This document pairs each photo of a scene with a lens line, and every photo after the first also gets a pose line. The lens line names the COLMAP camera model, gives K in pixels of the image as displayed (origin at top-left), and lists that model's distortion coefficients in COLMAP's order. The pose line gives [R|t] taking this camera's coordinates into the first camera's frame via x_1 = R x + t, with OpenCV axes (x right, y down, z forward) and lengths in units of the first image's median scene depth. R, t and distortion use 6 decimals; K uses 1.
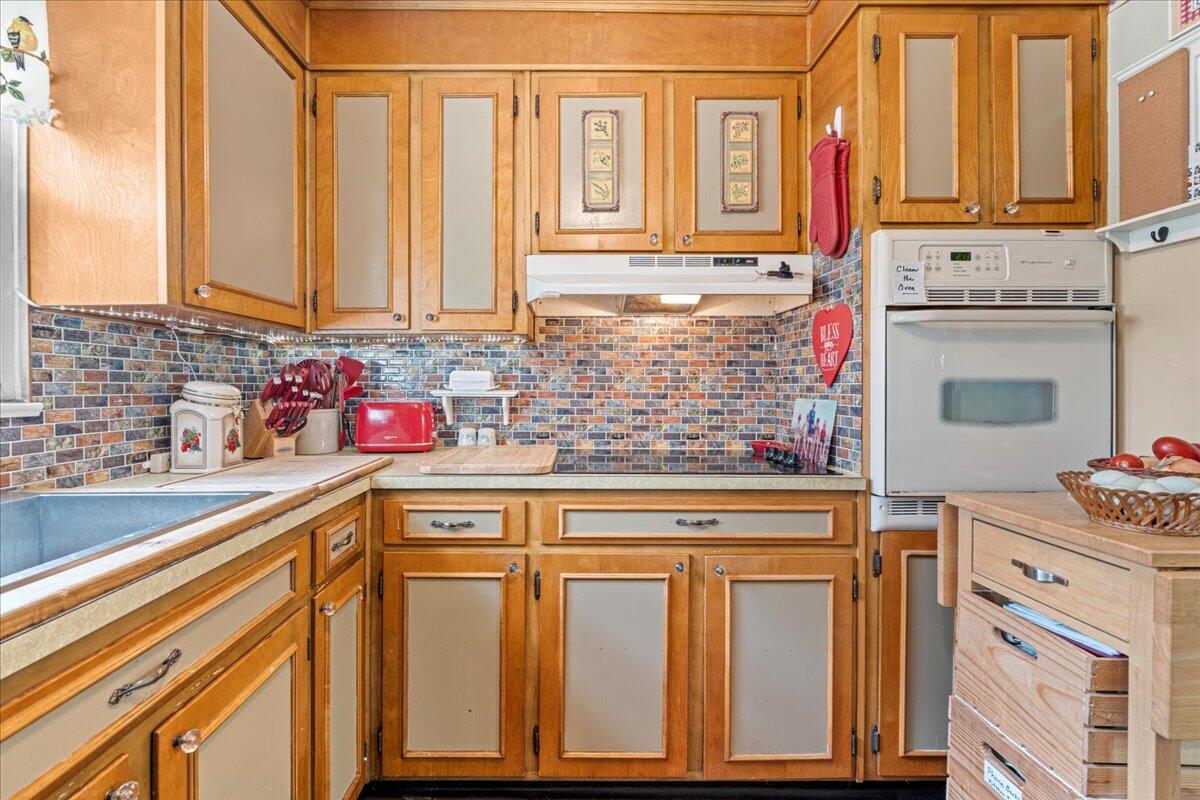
lens RADIAL K [[528.6, 0, 594.6], [0, 528.6, 387.0], [0, 0, 1]] dist [-0.004705, 0.000634]
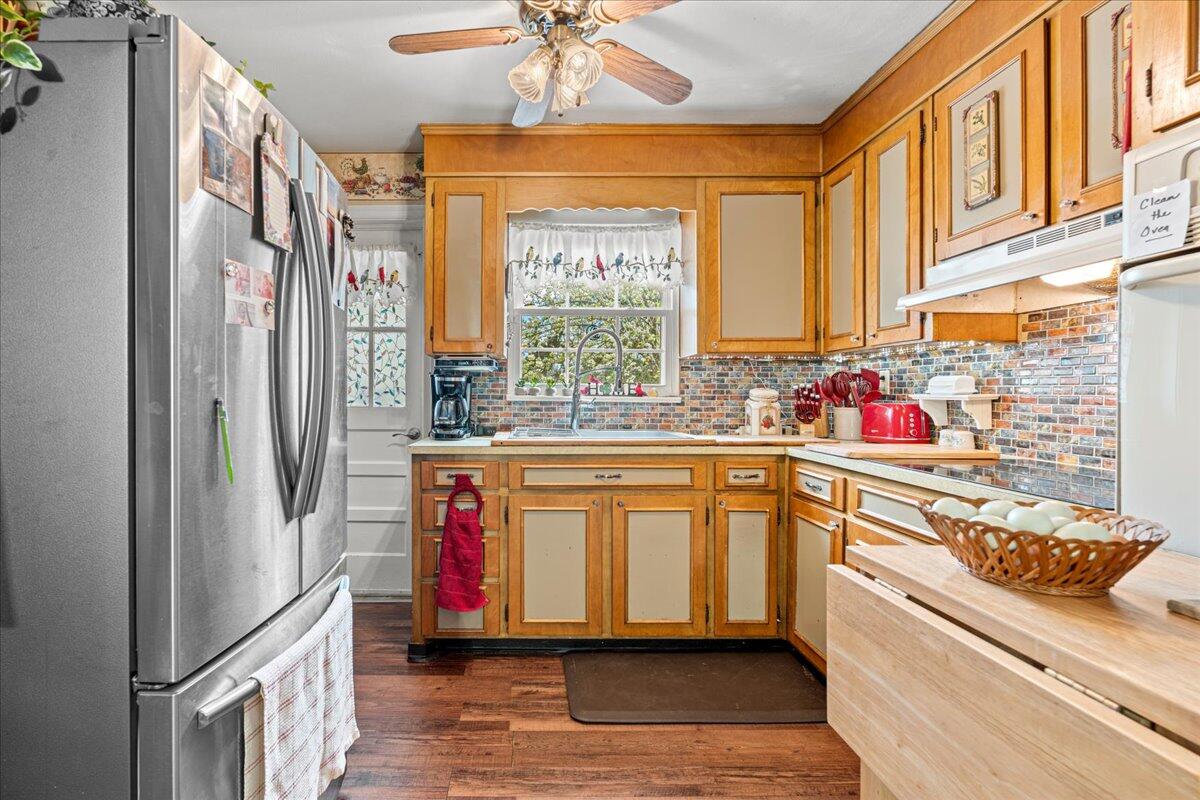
lens RADIAL K [[554.3, 0, 533.6], [0, 554.3, 396.6], [0, 0, 1]] dist [-0.000368, -0.001017]
pose [[0.008488, 0.002691, -0.999960, 1.010753], [-0.006222, 0.999977, 0.002638, 0.015411], [0.999945, 0.006199, 0.008504, 0.186919]]
